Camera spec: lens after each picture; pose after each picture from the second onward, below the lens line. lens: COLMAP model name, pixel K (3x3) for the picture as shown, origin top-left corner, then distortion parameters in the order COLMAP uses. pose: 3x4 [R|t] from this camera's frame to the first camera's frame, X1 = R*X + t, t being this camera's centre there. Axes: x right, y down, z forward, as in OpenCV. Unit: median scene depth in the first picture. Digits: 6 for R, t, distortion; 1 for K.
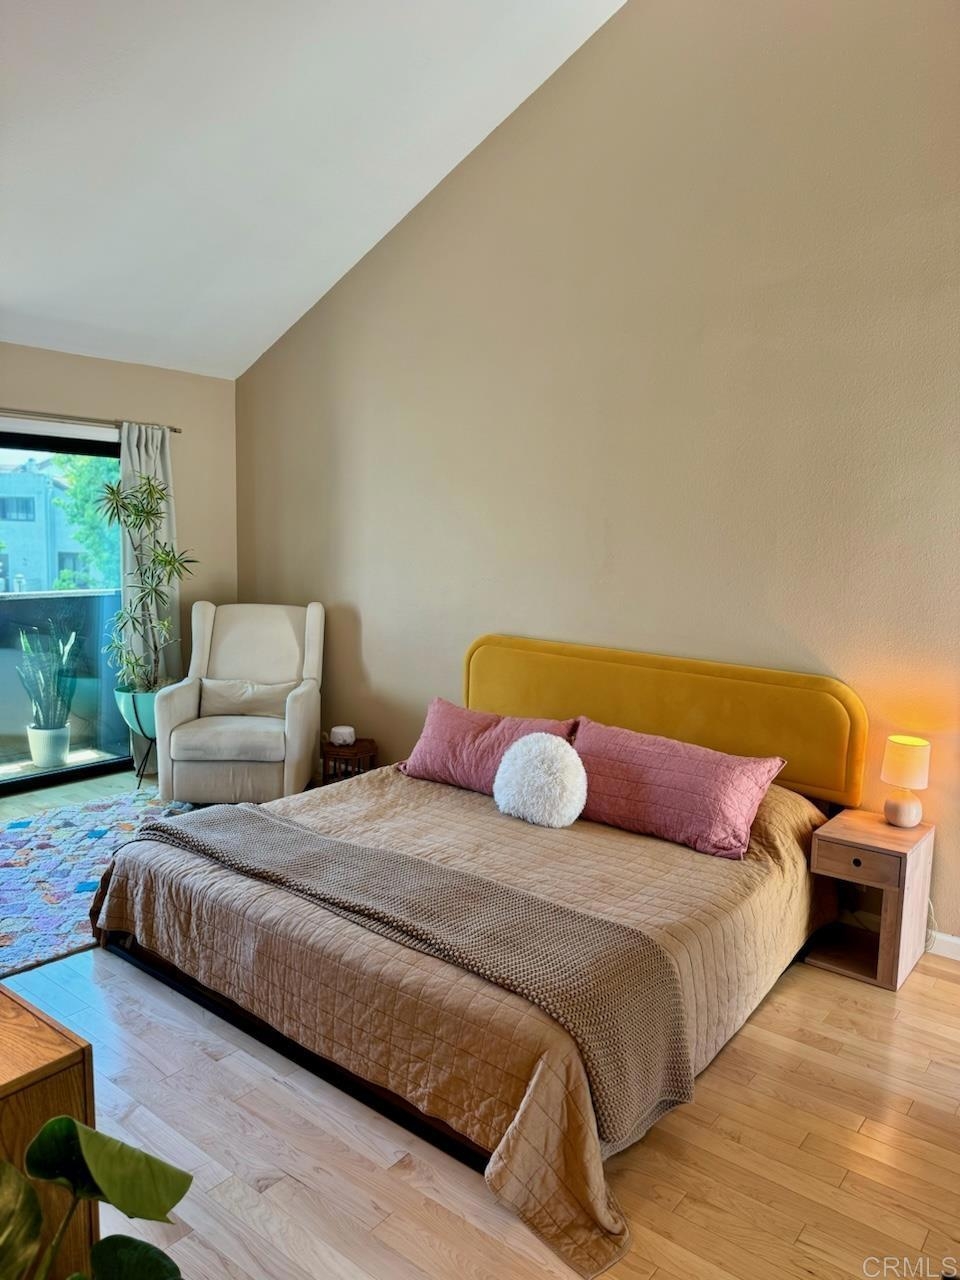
lens RADIAL K [[910.2, 0, 486.5], [0, 910.2, 645.5], [0, 0, 1]] dist [0.046770, -0.071111]
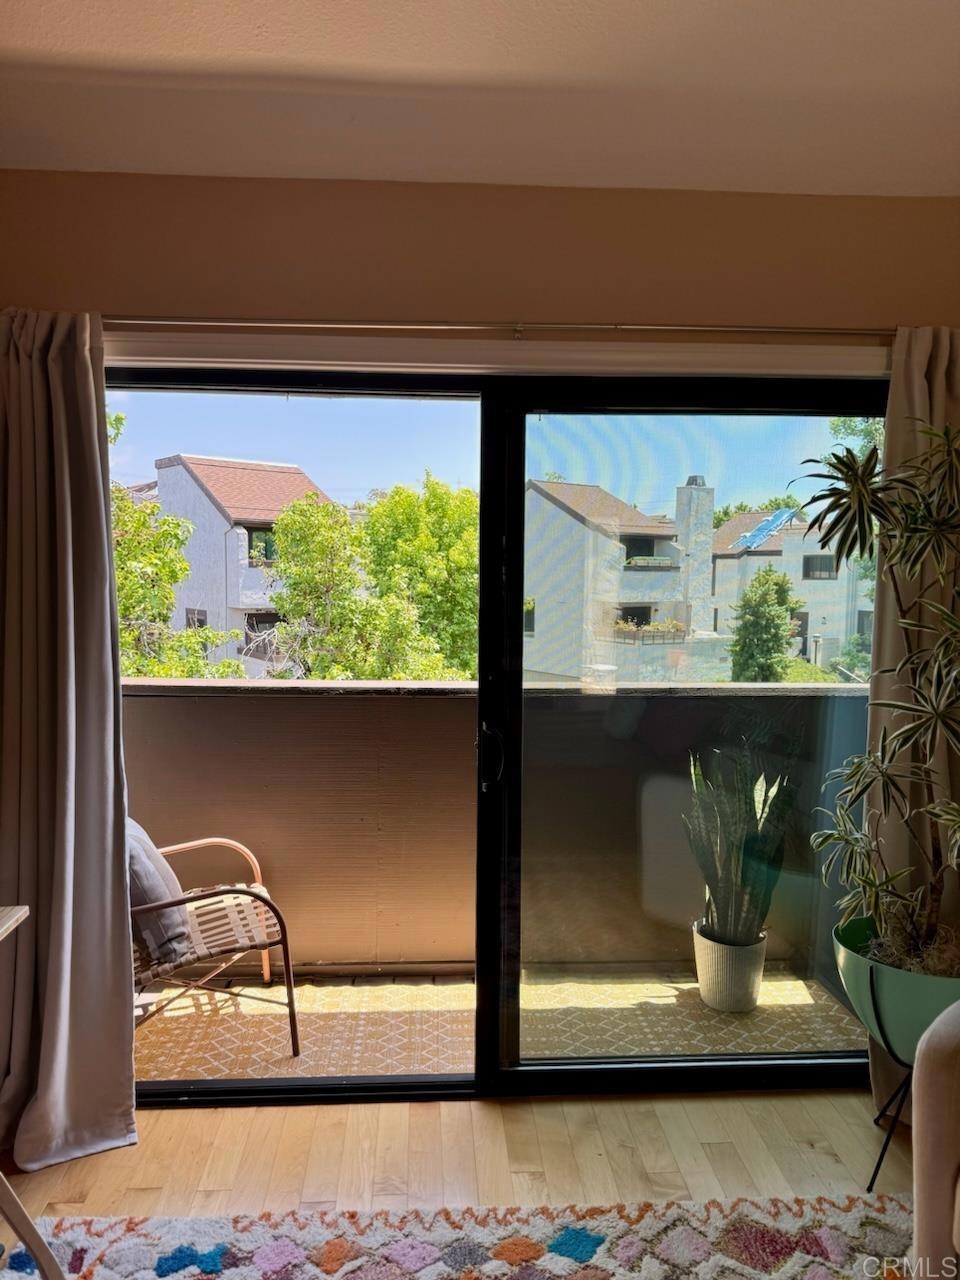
lens RADIAL K [[910.2, 0, 471.6], [0, 910.2, 608.1], [0, 0, 1]] dist [0.046770, -0.071111]
pose [[0.665606, 0.019772, -0.746041, -0.199684], [-0.098368, 0.993252, -0.061438, -0.061410], [0.739792, 0.114281, 0.663060, 0.567366]]
